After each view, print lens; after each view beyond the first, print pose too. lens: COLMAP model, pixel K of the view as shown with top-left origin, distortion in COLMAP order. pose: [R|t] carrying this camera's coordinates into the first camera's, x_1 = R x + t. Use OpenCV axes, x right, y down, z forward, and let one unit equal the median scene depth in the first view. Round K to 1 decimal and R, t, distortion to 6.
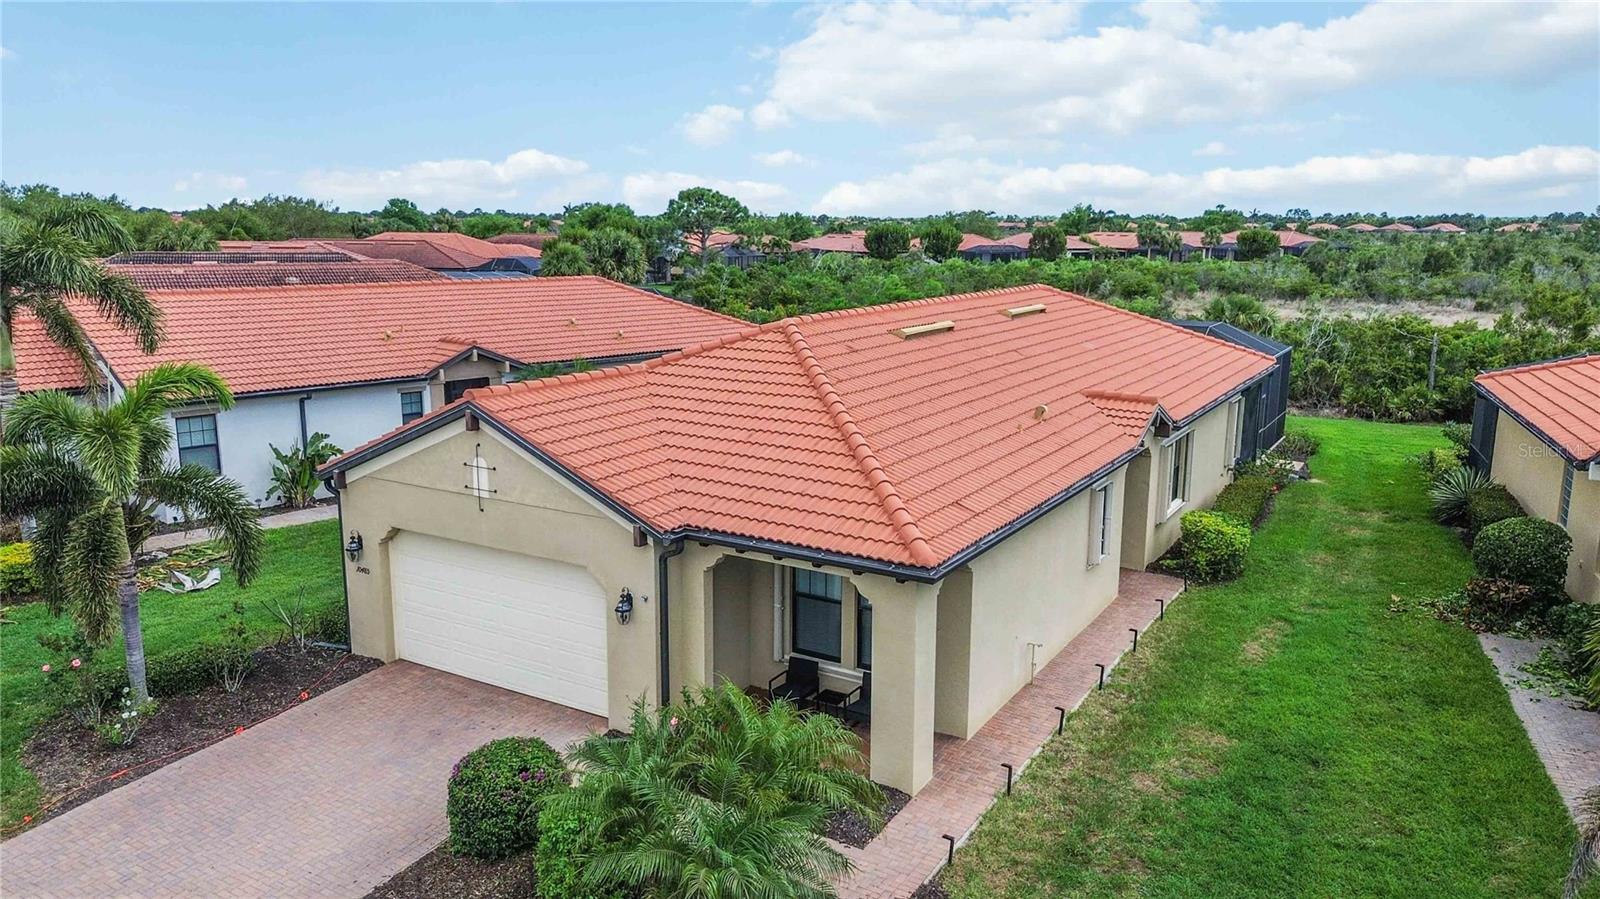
lens RADIAL K [[1115.7, 0, 800.0], [0, 1115.7, 449.5], [0, 0, 1]] dist [0.083467, -0.080814]
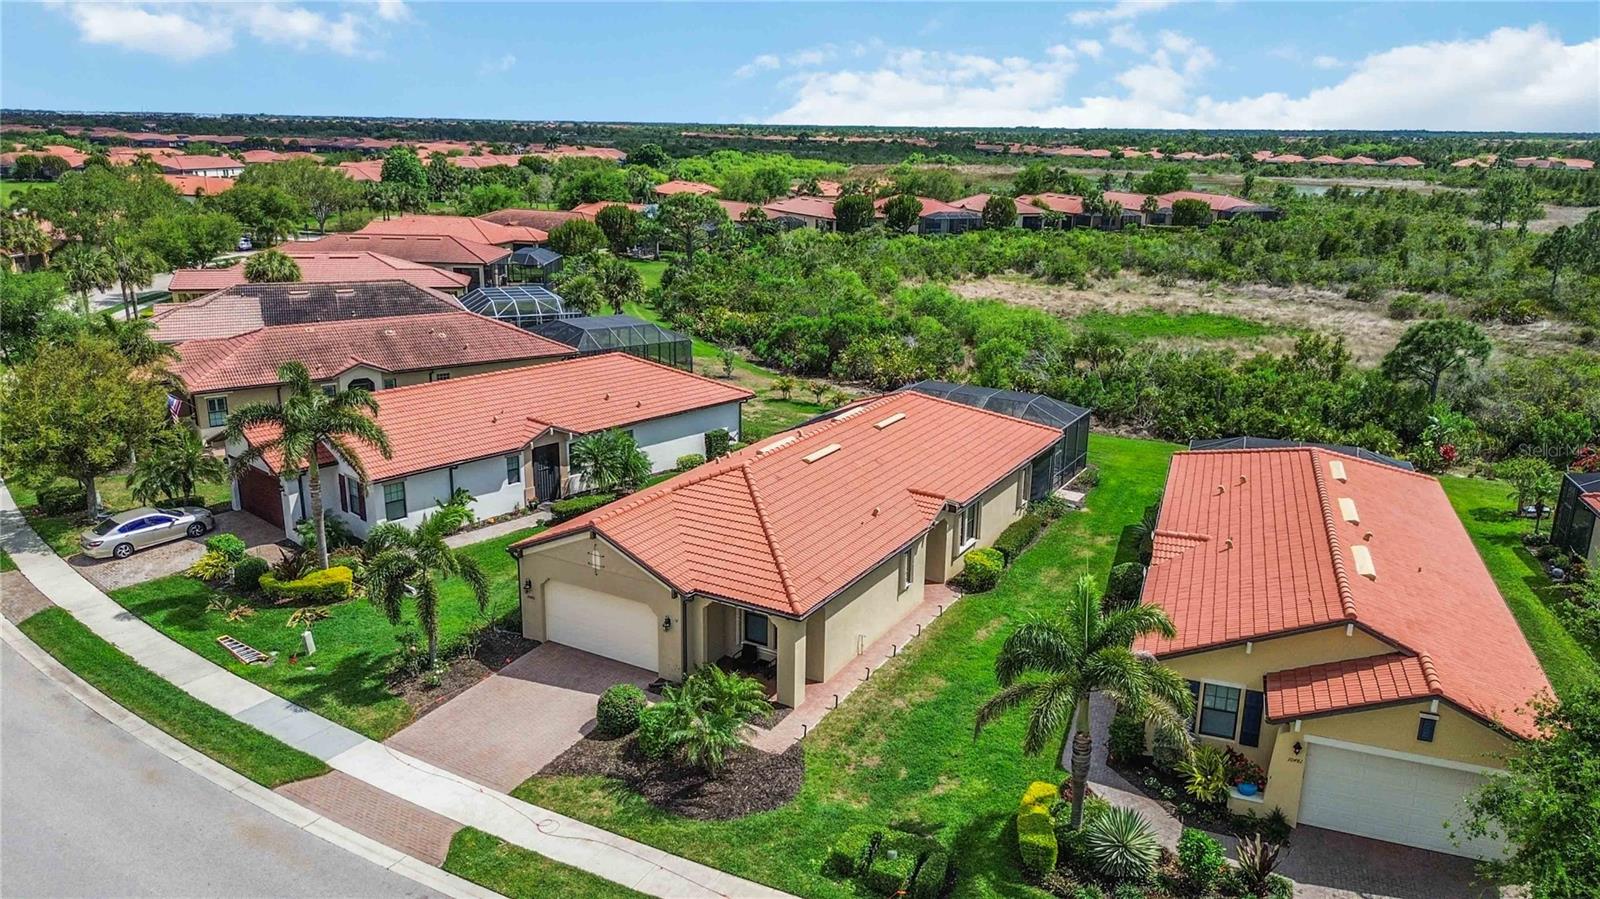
lens RADIAL K [[1081.8, 0, 796.7], [0, 1081.8, 449.8], [0, 0, 1]] dist [0.112167, -0.070341]
pose [[0.999846, 0.004379, 0.016987, 0.048681], [-0.005591, 0.997391, 0.071971, -0.288743], [-0.016627, -0.072054, 0.997262, -0.896973]]
